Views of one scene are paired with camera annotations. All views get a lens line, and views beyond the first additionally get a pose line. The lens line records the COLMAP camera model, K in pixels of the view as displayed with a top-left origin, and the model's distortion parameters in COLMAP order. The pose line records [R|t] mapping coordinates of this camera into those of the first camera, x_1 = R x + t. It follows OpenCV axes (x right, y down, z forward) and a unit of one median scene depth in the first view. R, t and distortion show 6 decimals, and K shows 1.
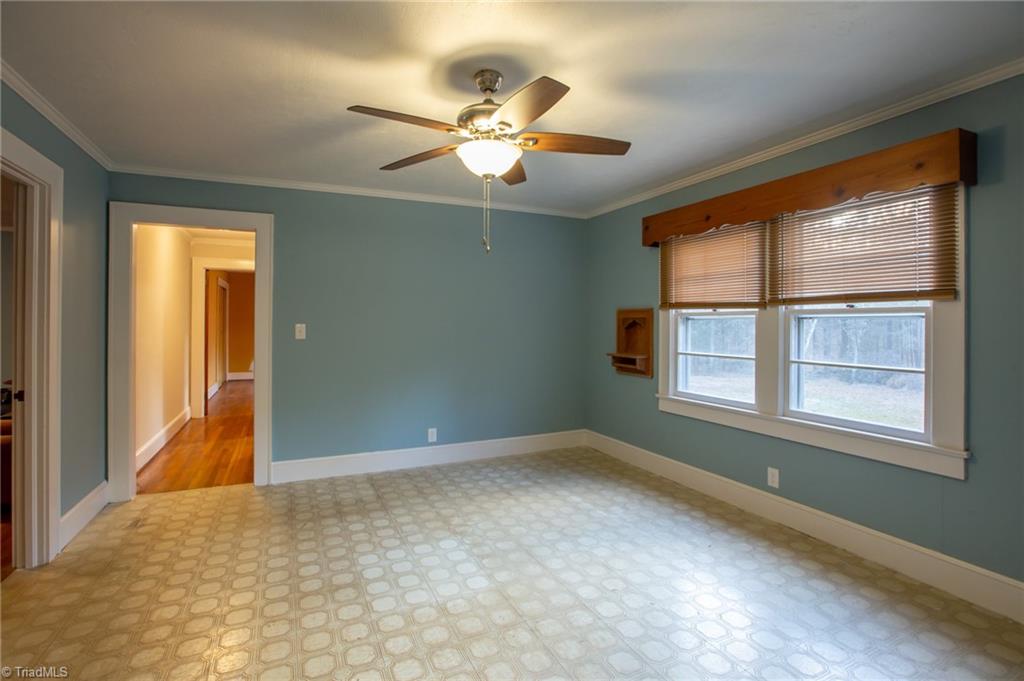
lens RADIAL K [[477.6, 0, 501.4], [0, 477.6, 325.6], [0, 0, 1]] dist [-0.031530, 0.000583]
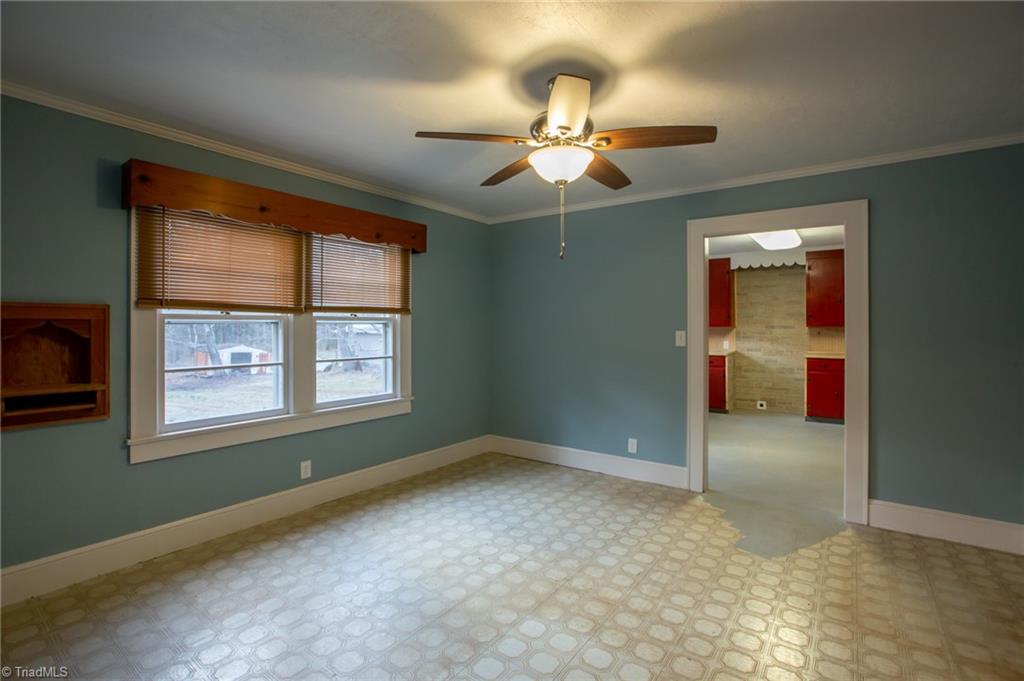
lens RADIAL K [[477.6, 0, 501.4], [0, 477.6, 325.6], [0, 0, 1]] dist [-0.031530, 0.000583]
pose [[-0.475959, 0.000850, 0.879467, -0.621913], [0.005325, 0.999984, 0.001916, -0.010253], [-0.879451, 0.005595, -0.475956, 1.158145]]
